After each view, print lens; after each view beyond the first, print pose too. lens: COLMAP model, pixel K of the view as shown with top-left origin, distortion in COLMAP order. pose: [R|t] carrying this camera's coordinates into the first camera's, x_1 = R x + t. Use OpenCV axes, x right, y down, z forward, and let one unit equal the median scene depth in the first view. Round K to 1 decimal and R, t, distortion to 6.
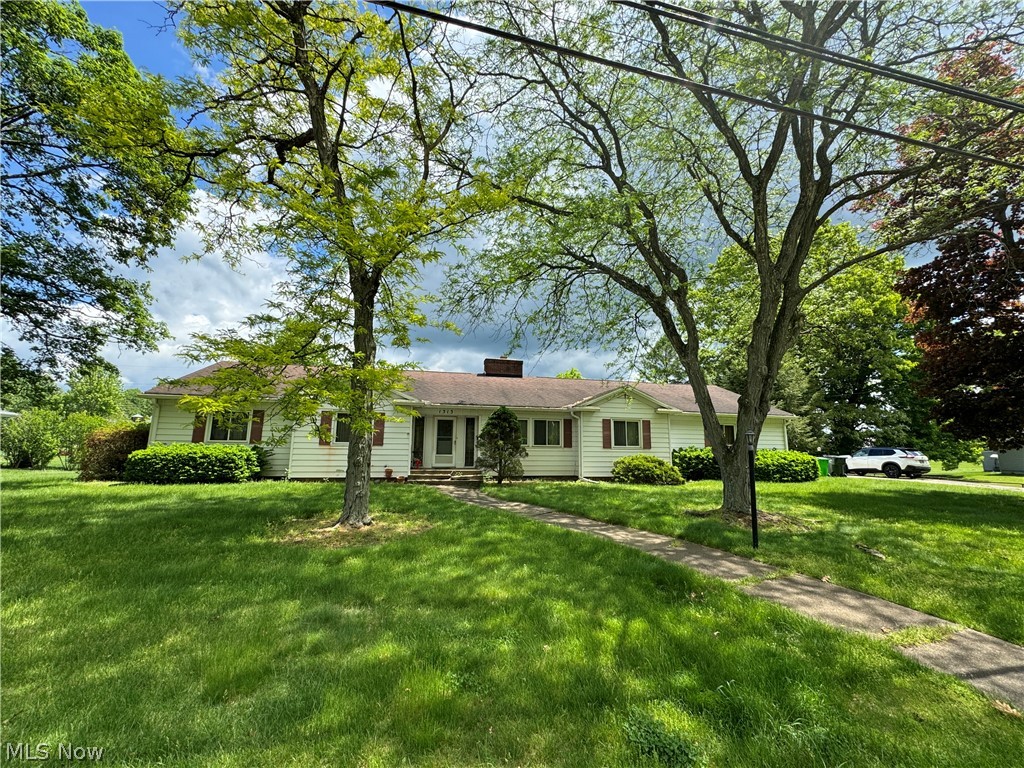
lens RADIAL K [[412.0, 0, 512.3], [0, 412.0, 382.9], [0, 0, 1]] dist [0.001607, 0.000029]
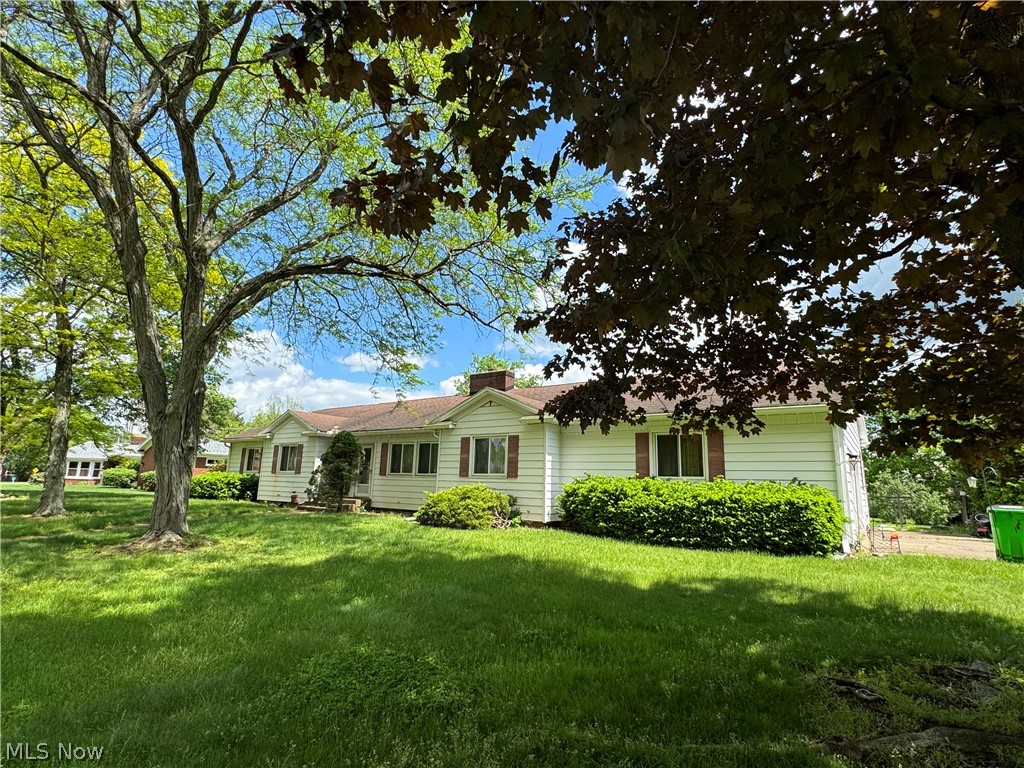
lens RADIAL K [[507.2, 0, 512.8], [0, 507.2, 385.4], [0, 0, 1]] dist [-0.001749, -0.000045]
pose [[0.647555, -0.138087, -0.749403, 0.991555], [0.108536, 0.990131, -0.088658, 0.085780], [0.754250, -0.023926, 0.656151, 0.468543]]
